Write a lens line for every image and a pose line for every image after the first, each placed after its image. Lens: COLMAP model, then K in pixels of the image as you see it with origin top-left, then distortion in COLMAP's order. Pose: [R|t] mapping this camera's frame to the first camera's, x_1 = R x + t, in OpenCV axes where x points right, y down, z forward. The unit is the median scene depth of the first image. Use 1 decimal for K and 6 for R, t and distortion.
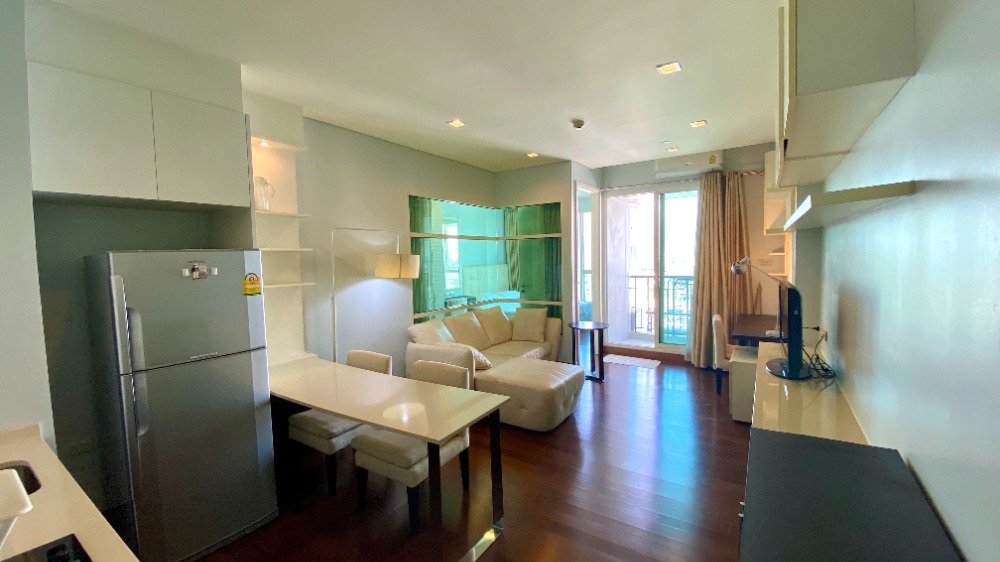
lens RADIAL K [[400.8, 0, 489.1], [0, 400.8, 282.0], [0, 0, 1]] dist [0.003415, -0.009427]
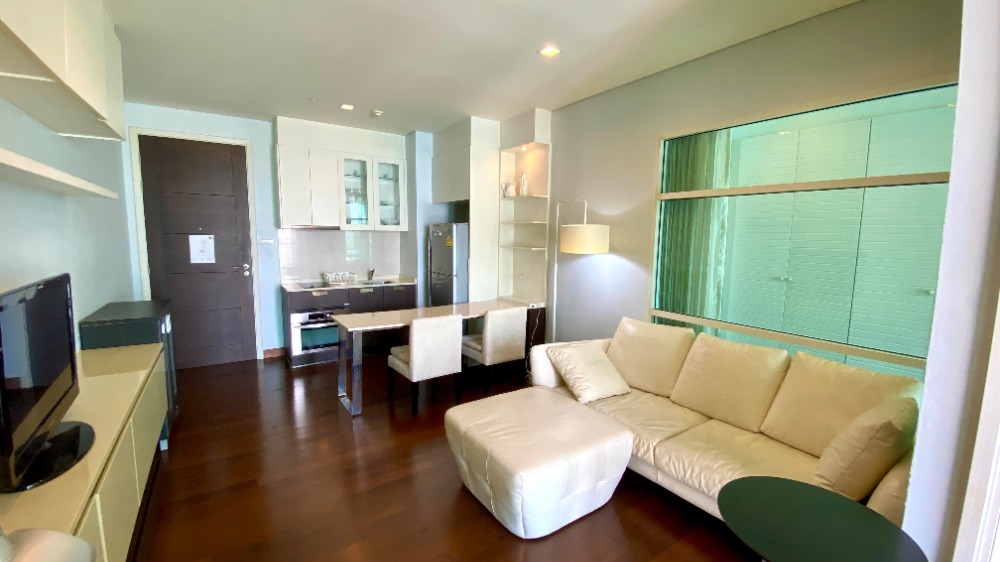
lens RADIAL K [[400.8, 0, 501.8], [0, 400.8, 280.1], [0, 0, 1]] dist [0.003415, -0.009427]
pose [[-0.369423, 0.117473, -0.921806, 0.466022], [-0.069405, 0.985719, 0.153432, -0.050892], [0.926666, 0.120660, -0.355994, 0.821985]]
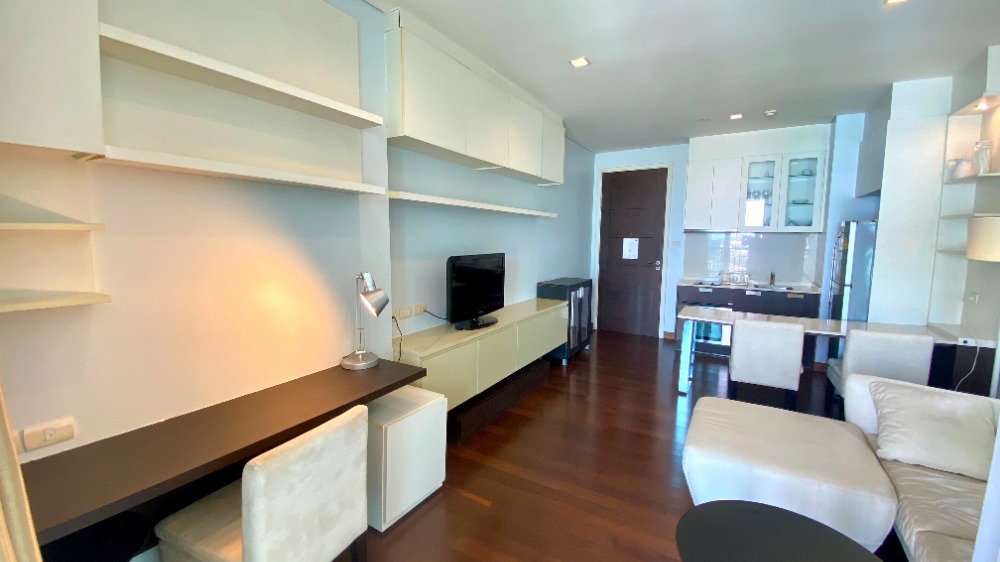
lens RADIAL K [[400.8, 0, 498.2], [0, 400.8, 283.9], [0, 0, 1]] dist [0.003415, -0.009427]
pose [[-0.998588, 0.022244, -0.048242, 0.363026], [0.012926, 0.982560, 0.185498, -0.061935], [0.051527, 0.184613, -0.981460, 1.062608]]
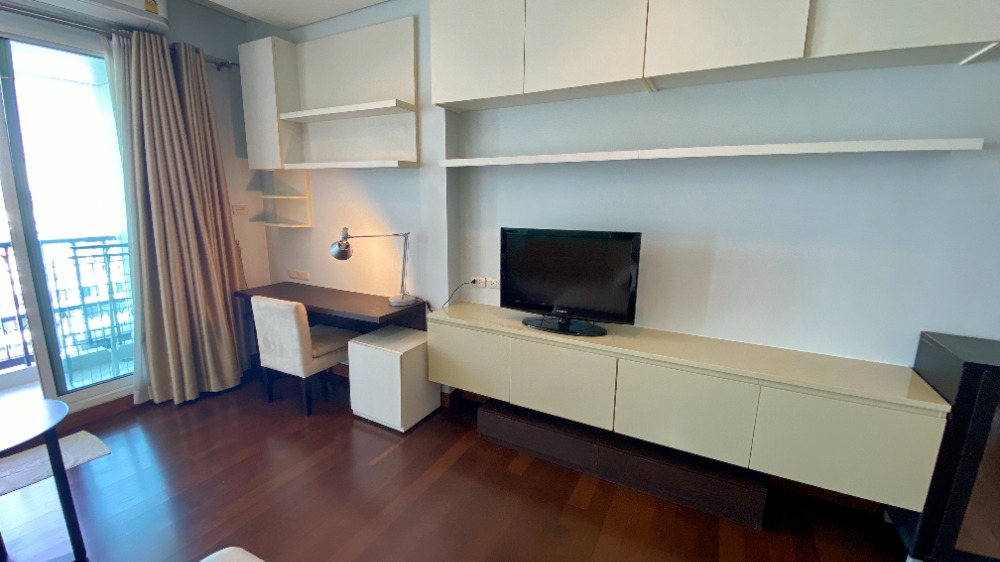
lens RADIAL K [[426.0, 0, 499.4], [0, 426.0, 276.5], [0, 0, 1]] dist [-0.007430, -0.001042]
pose [[-0.104484, -0.160963, 0.981414, -0.066722], [0.063506, 0.983722, 0.168103, -0.026805], [-0.992497, 0.079890, -0.092561, 0.594374]]
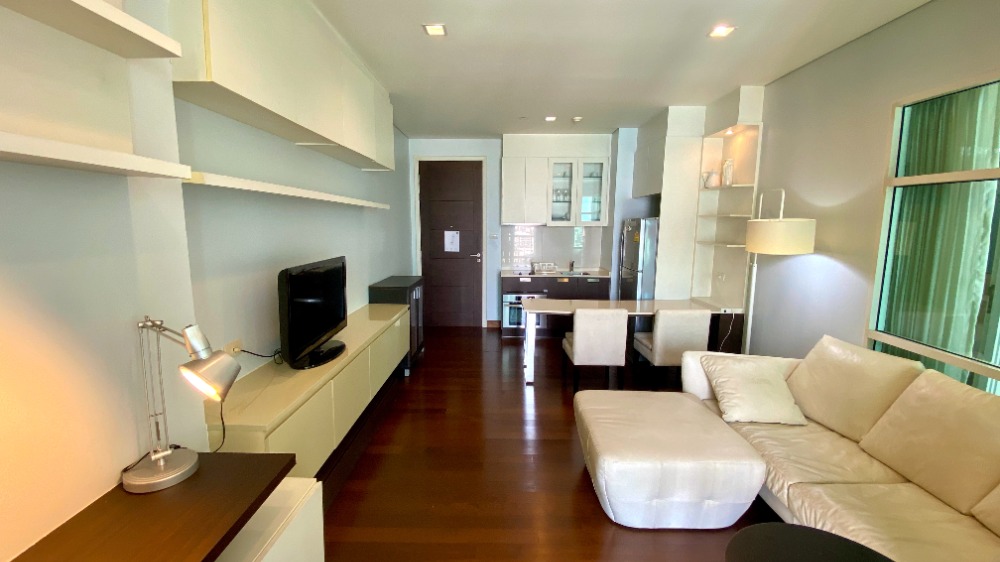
lens RADIAL K [[400.8, 0, 497.9], [0, 400.8, 281.4], [0, 0, 1]] dist [0.003415, -0.009427]
pose [[-0.835970, 0.094605, -0.540559, 0.434683], [-0.024958, 0.977455, 0.209665, -0.071156], [0.548208, 0.188765, -0.814761, 0.948472]]
